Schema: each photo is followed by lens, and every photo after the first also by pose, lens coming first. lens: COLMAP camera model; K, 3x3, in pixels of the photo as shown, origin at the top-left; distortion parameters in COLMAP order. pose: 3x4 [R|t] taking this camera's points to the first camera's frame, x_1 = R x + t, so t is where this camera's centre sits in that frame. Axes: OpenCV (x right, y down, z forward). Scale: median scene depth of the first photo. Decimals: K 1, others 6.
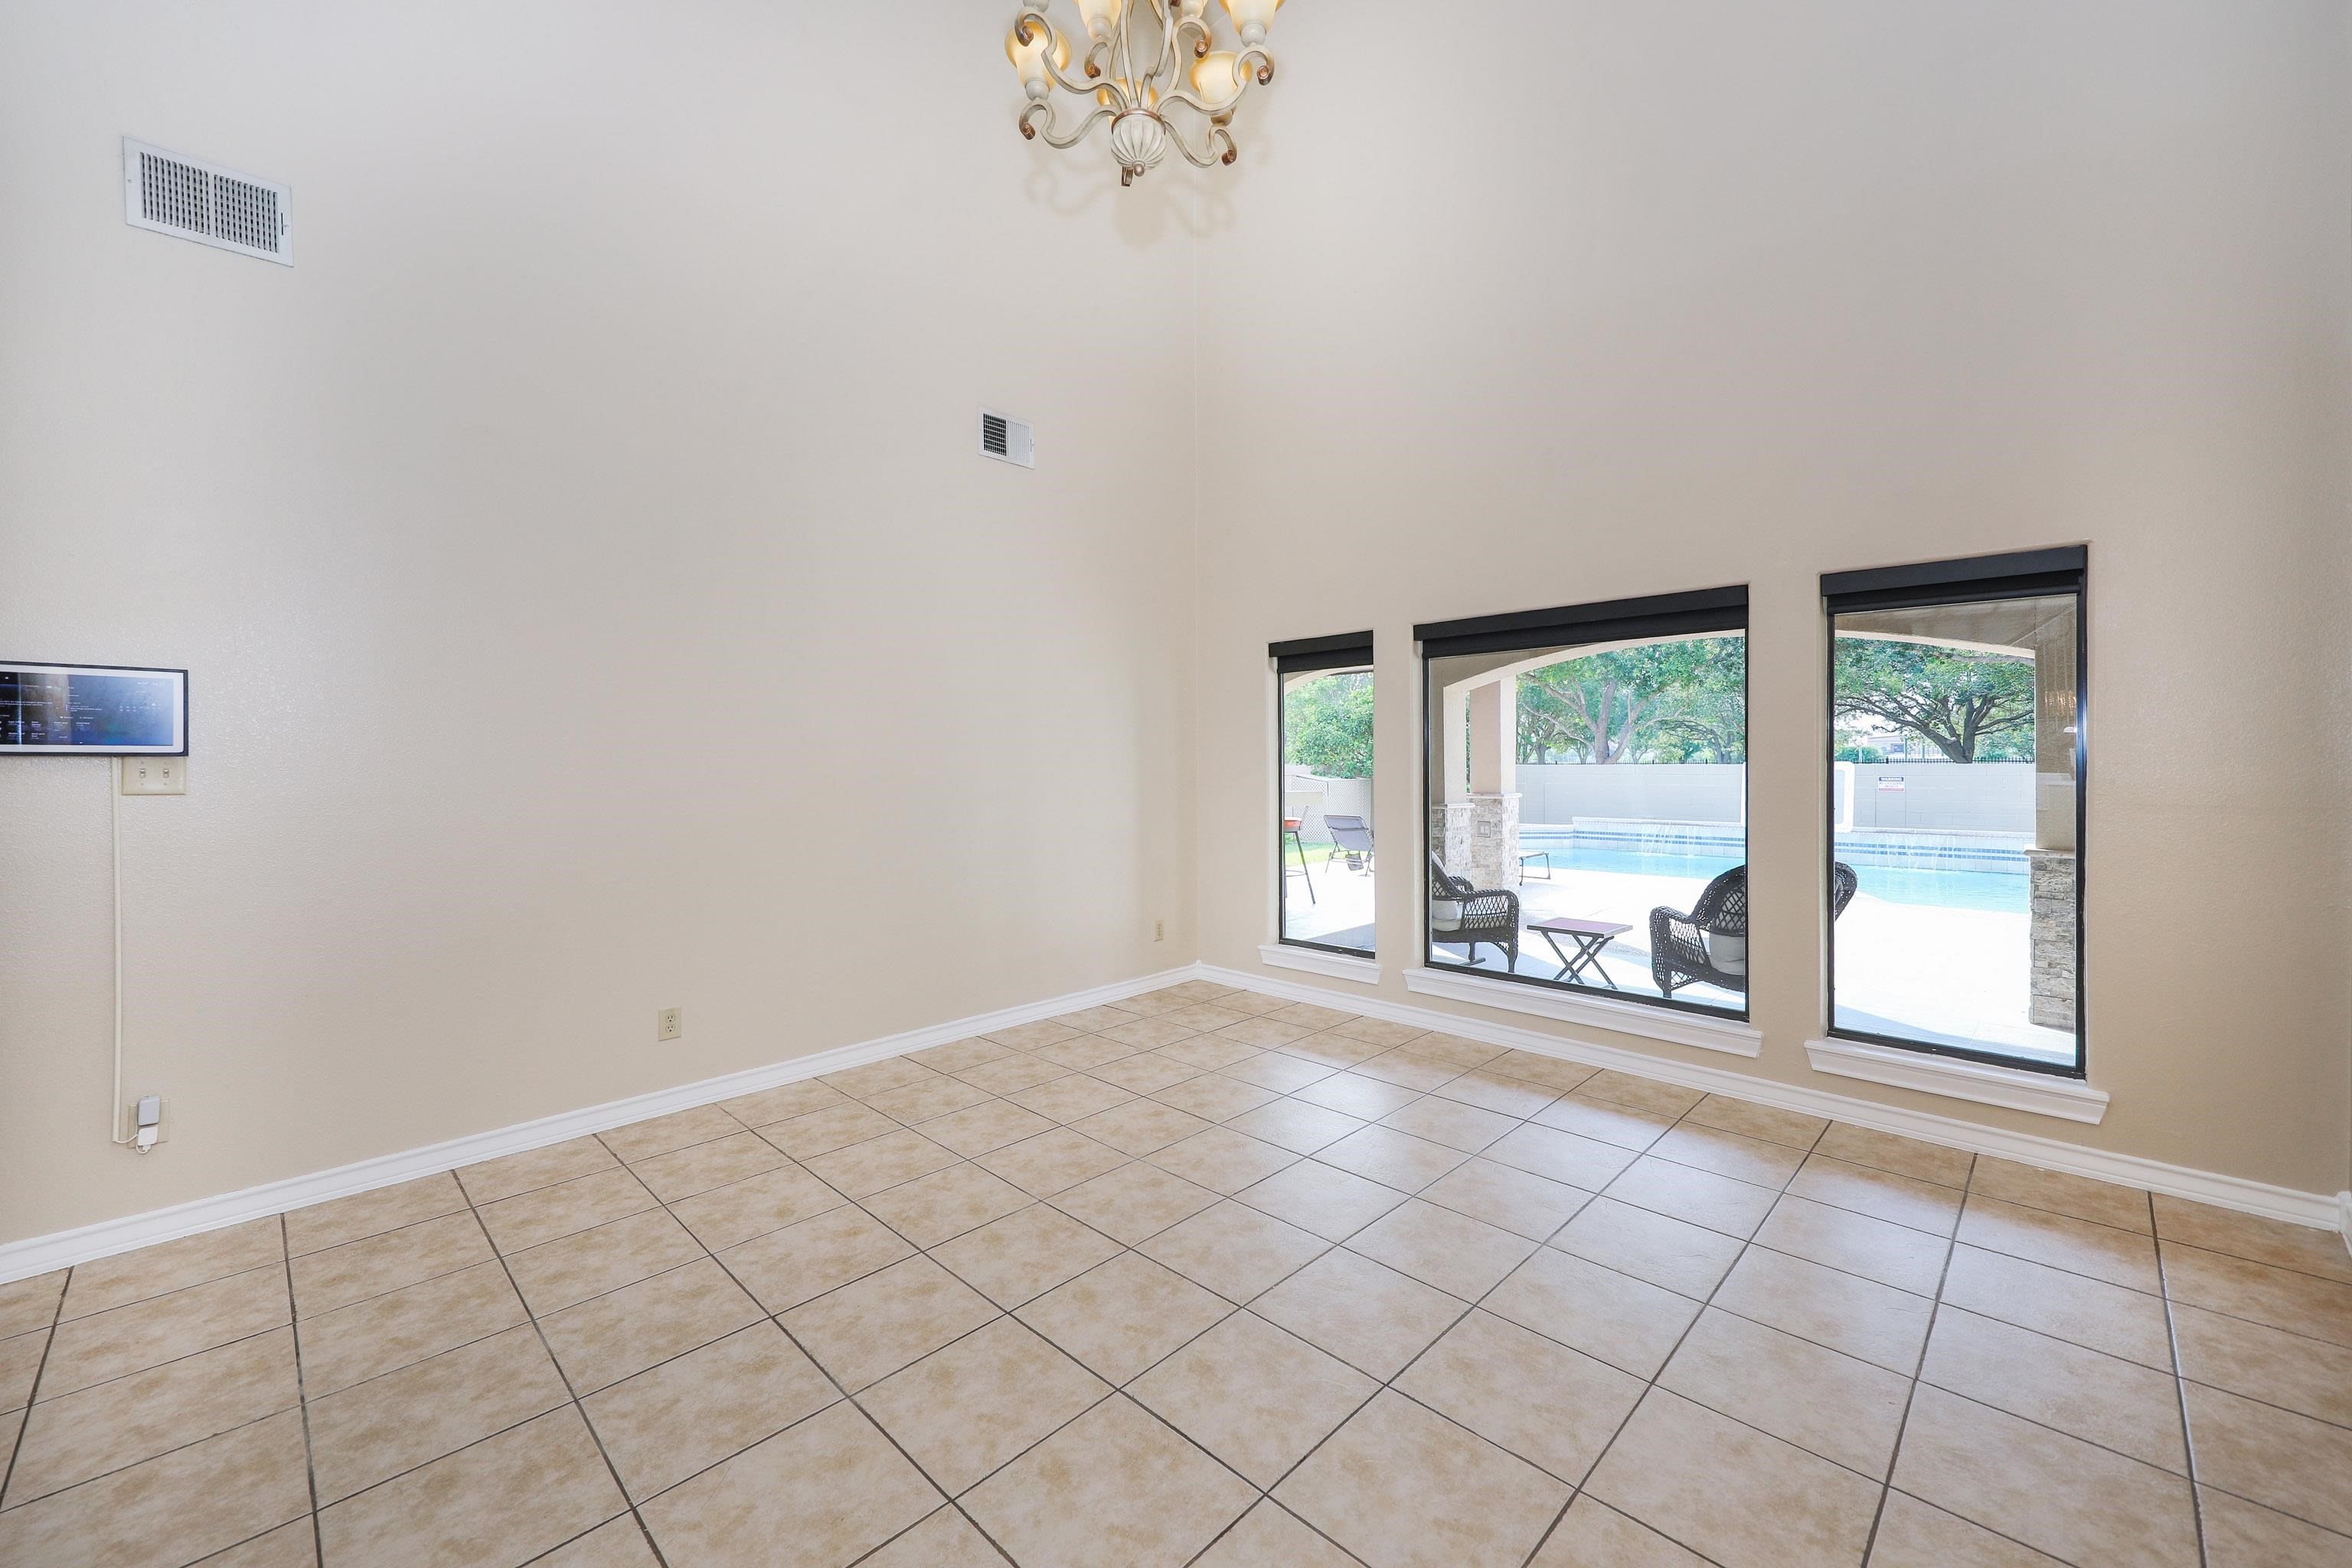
lens RADIAL K [[924.4, 0, 1117.4], [0, 924.4, 767.5], [0, 0, 1]] dist [-0.002781, -0.000445]
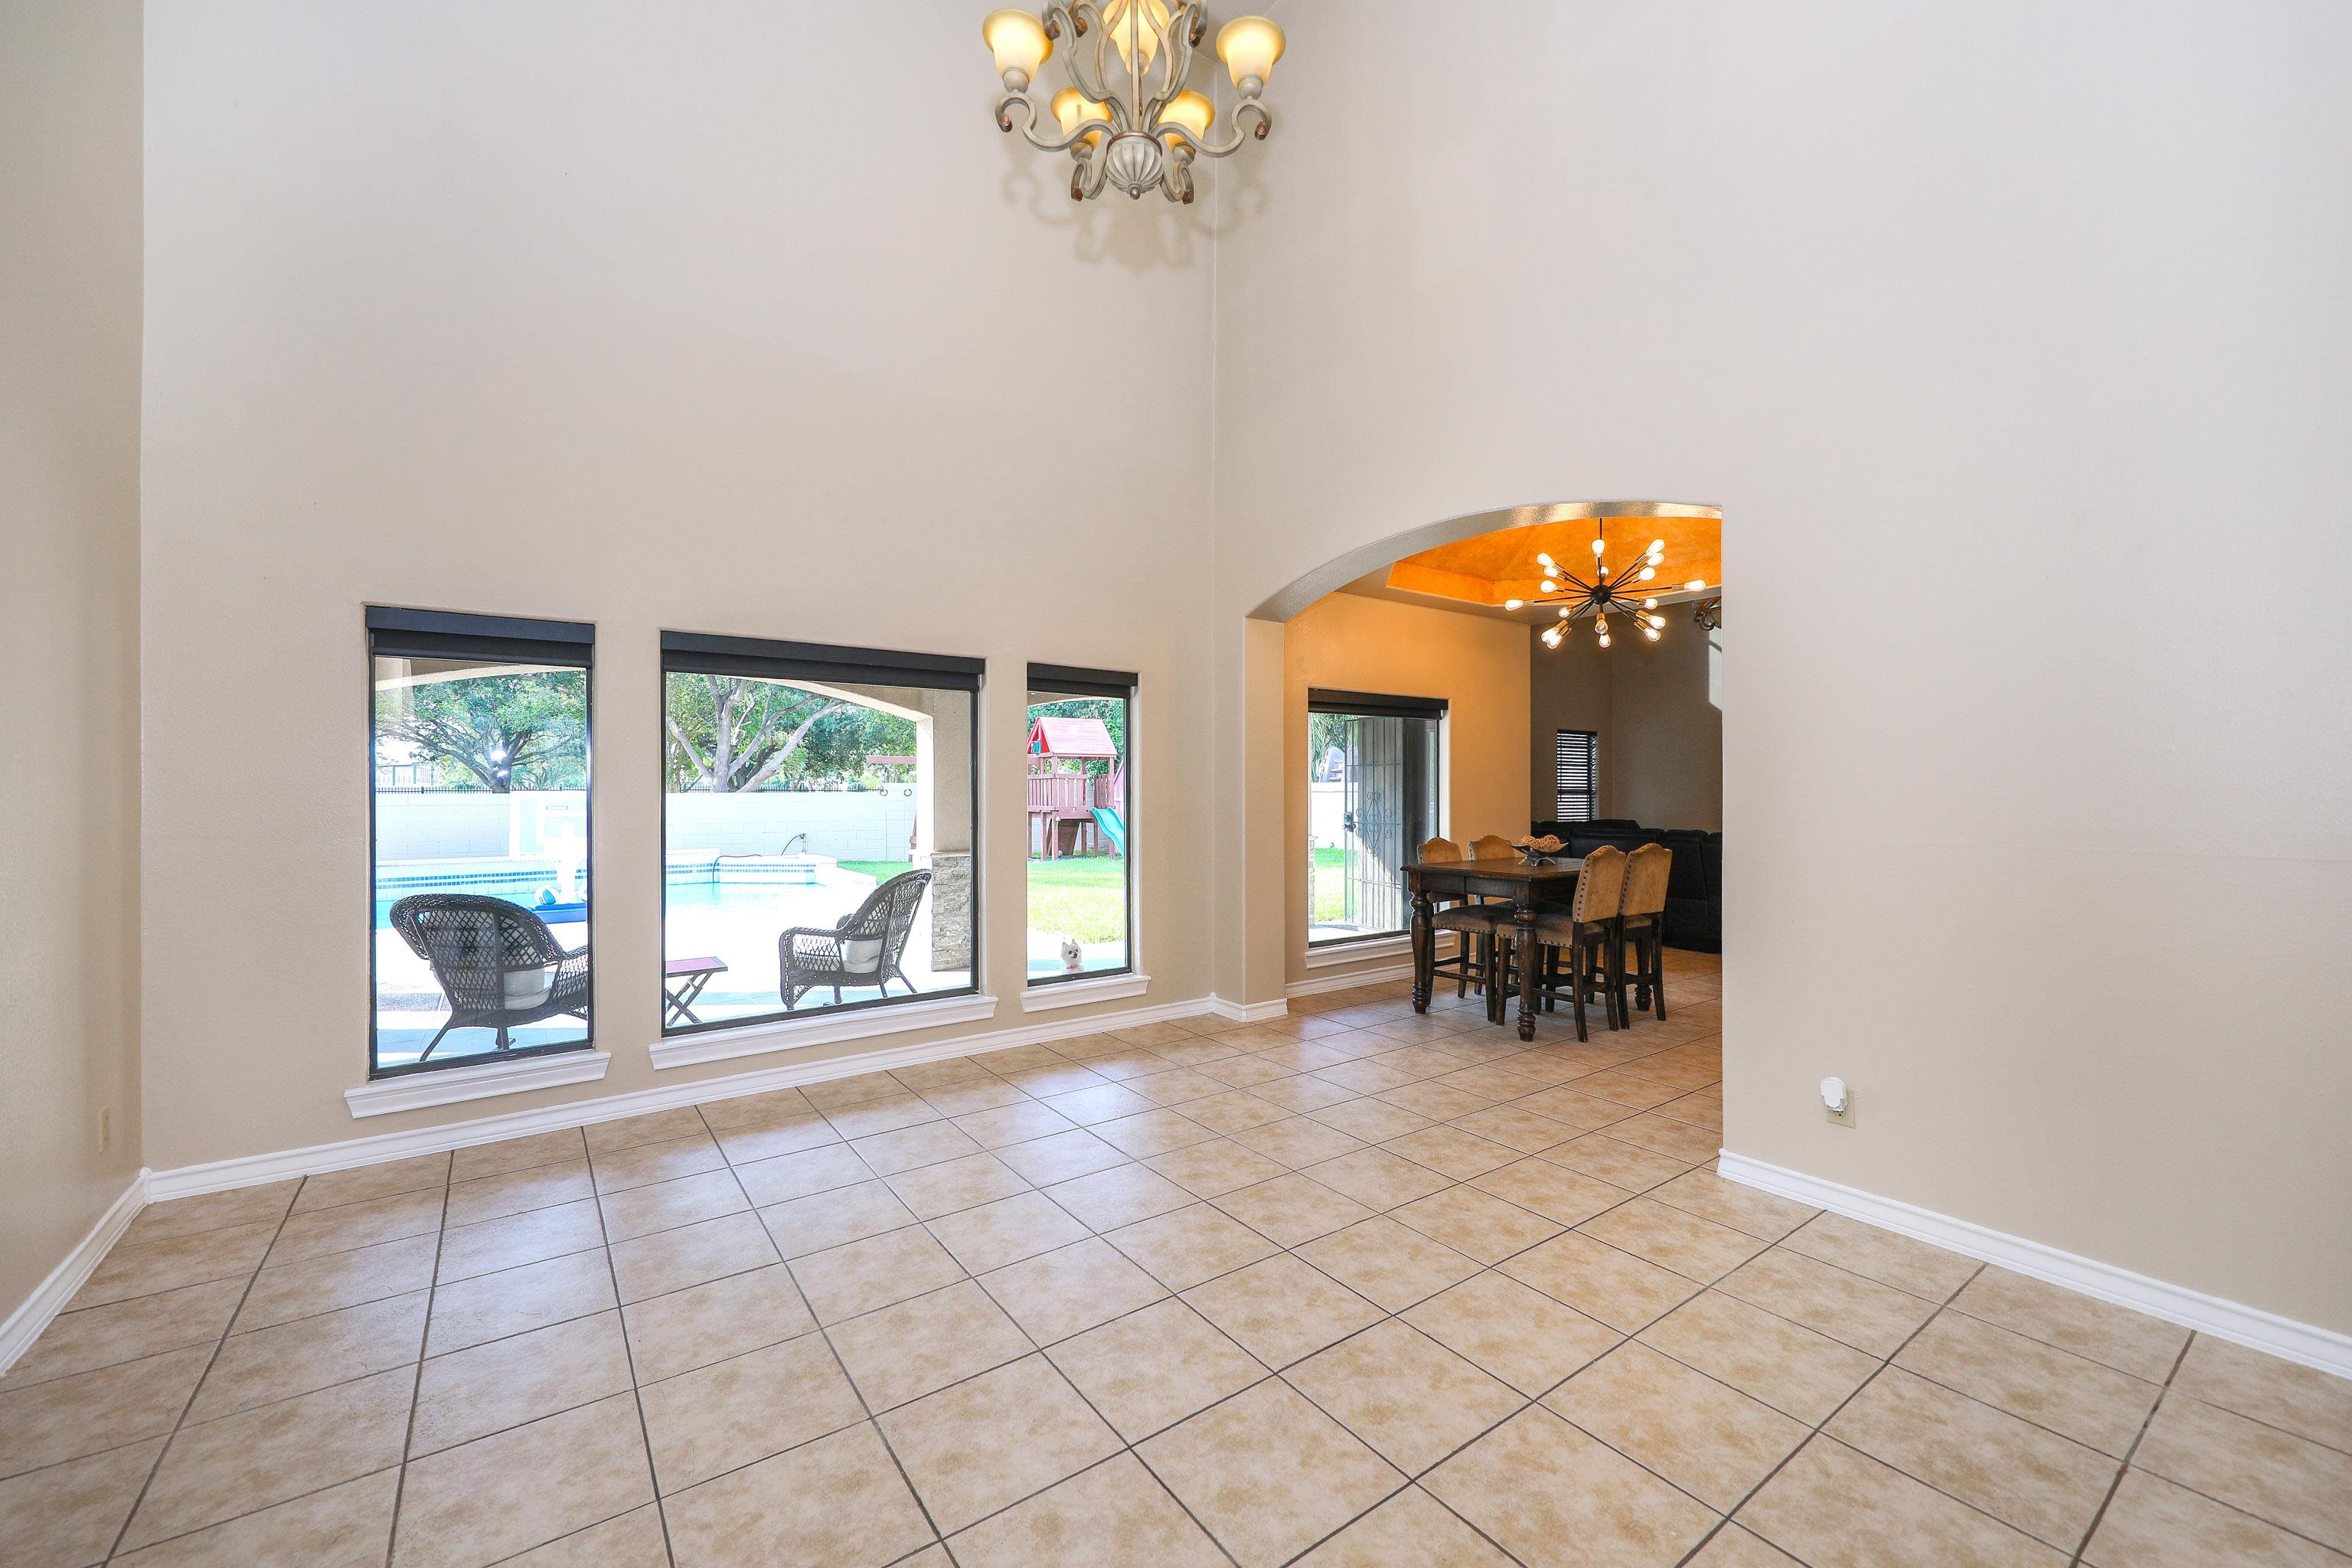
lens RADIAL K [[924.4, 0, 1167.1], [0, 924.4, 779.2], [0, 0, 1]] dist [-0.002781, -0.000445]
pose [[0.155430, 0.004243, 0.987838, -0.595858], [0.010560, 0.999927, -0.005957, -0.030175], [-0.987790, 0.011357, 0.155374, 0.488788]]
